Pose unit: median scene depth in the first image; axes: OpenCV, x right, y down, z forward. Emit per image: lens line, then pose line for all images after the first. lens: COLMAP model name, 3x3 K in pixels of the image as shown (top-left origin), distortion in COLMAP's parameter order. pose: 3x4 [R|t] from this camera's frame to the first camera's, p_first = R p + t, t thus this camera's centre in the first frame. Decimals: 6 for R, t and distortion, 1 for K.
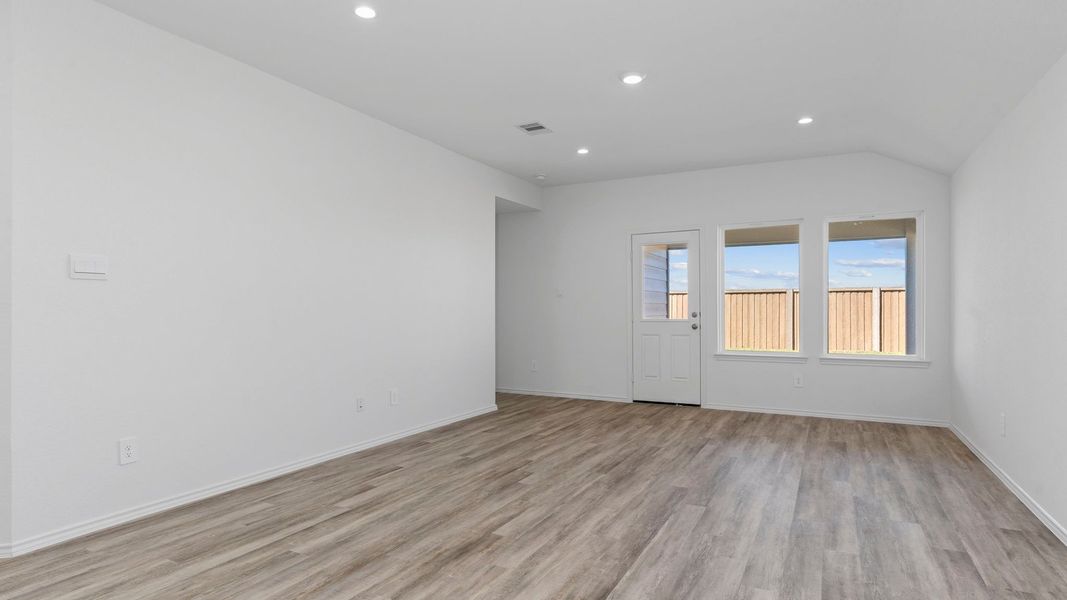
lens RADIAL K [[565.4, 0, 533.5], [0, 565.4, 300.0], [0, 0, 1]] dist [-0.000805, 0.001833]
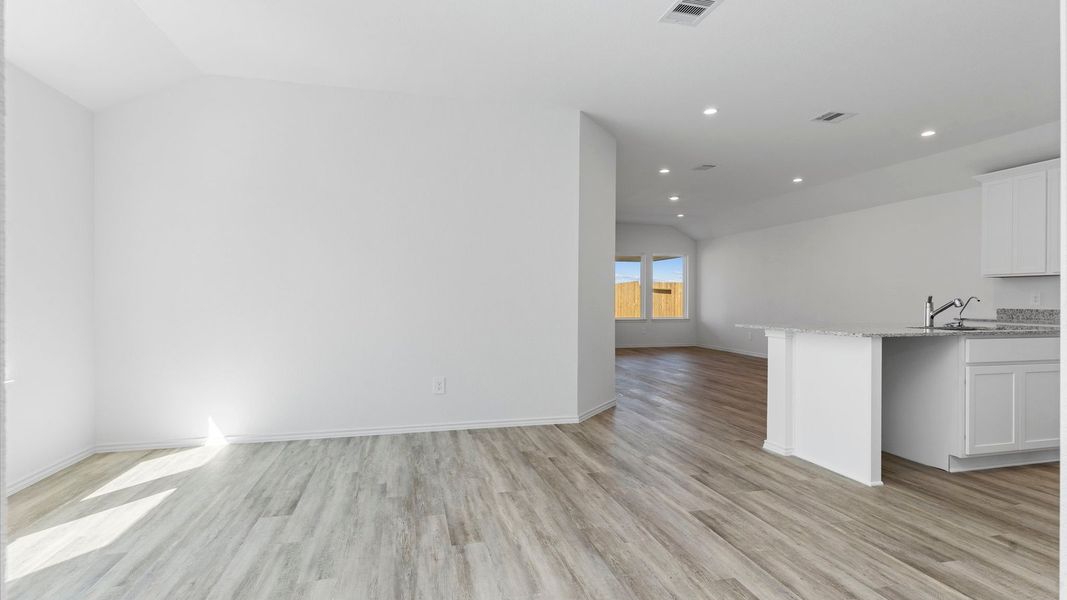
lens RADIAL K [[505.2, 0, 528.4], [0, 505.2, 299.8], [0, 0, 1]] dist [0.001505, 0.000482]
pose [[0.749386, 0.001988, 0.662131, -1.807910], [-0.015621, 0.999770, 0.014678, 0.013232], [-0.661950, -0.021342, 0.749244, -0.185728]]
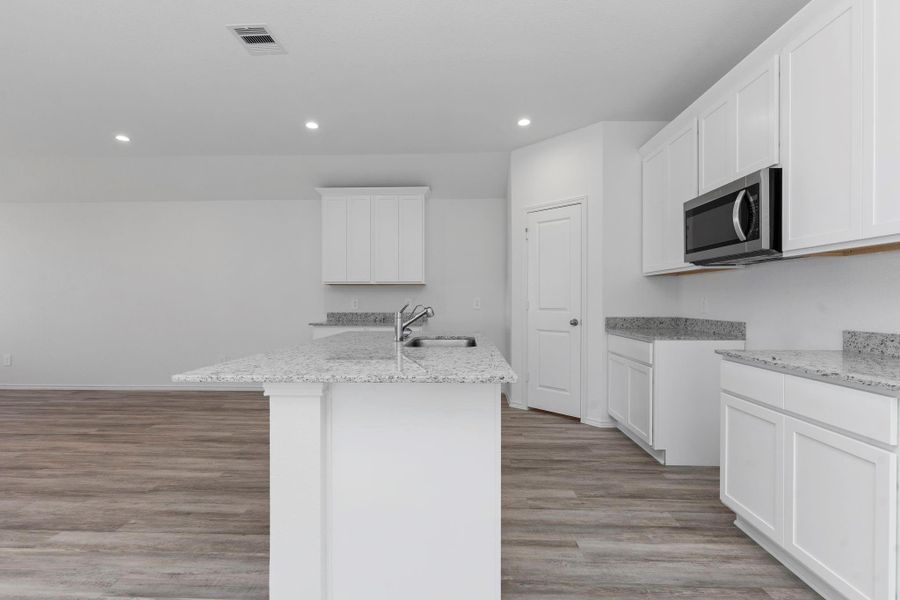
lens RADIAL K [[429.7, 0, 448.4], [0, 429.7, 303.5], [0, 0, 1]] dist [0.001063, 0.000239]
pose [[-0.428060, -0.002920, 0.903746, -1.201392], [-0.014490, 0.999888, -0.003633, 0.008455], [-0.903634, -0.014651, -0.428054, 0.280210]]
